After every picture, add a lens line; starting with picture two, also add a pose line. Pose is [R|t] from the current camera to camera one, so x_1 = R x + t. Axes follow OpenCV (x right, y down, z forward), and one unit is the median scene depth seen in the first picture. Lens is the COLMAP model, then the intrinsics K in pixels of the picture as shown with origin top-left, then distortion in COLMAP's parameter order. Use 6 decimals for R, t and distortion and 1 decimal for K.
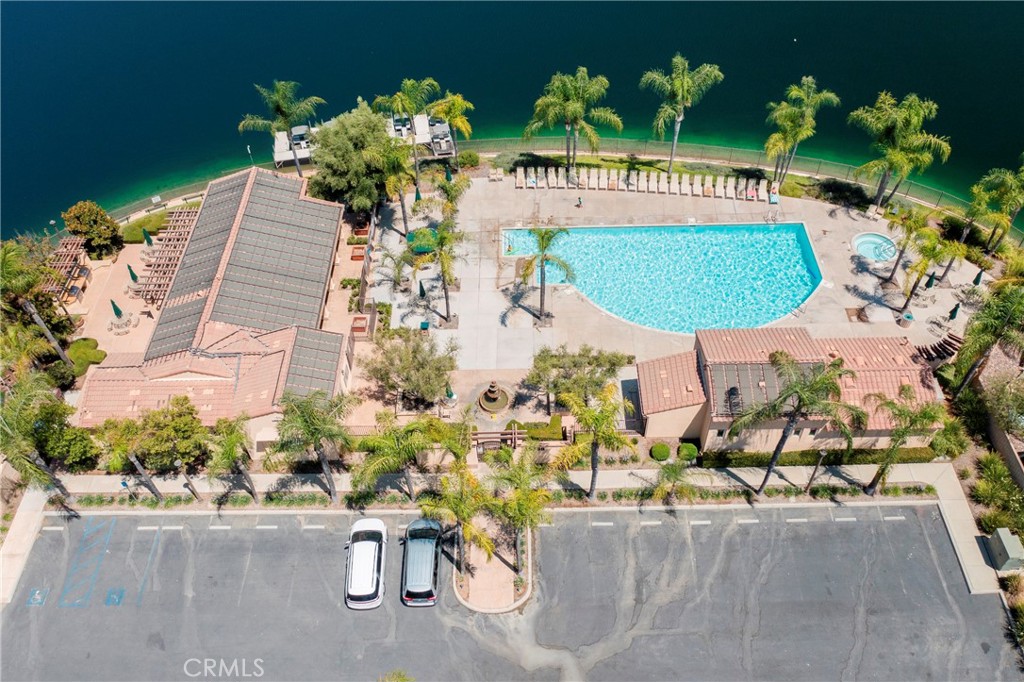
lens RADIAL K [[804.1, 0, 513.9], [0, 804.1, 339.4], [0, 0, 1]] dist [-0.021255, 0.006795]
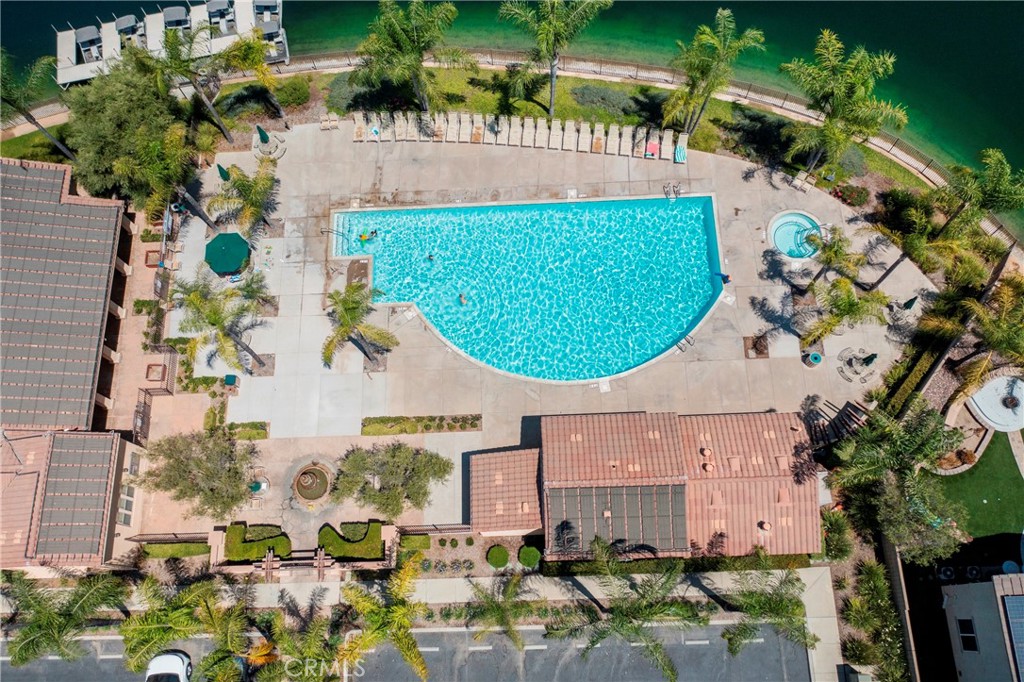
lens RADIAL K [[804.1, 0, 508.0], [0, 804.1, 340.4], [0, 0, 1]] dist [-0.021255, 0.006795]
pose [[0.999528, -0.030680, -0.001639, 0.177499], [0.029144, 0.929895, 0.366668, -0.349176], [-0.009725, -0.366543, 0.930350, 0.242556]]
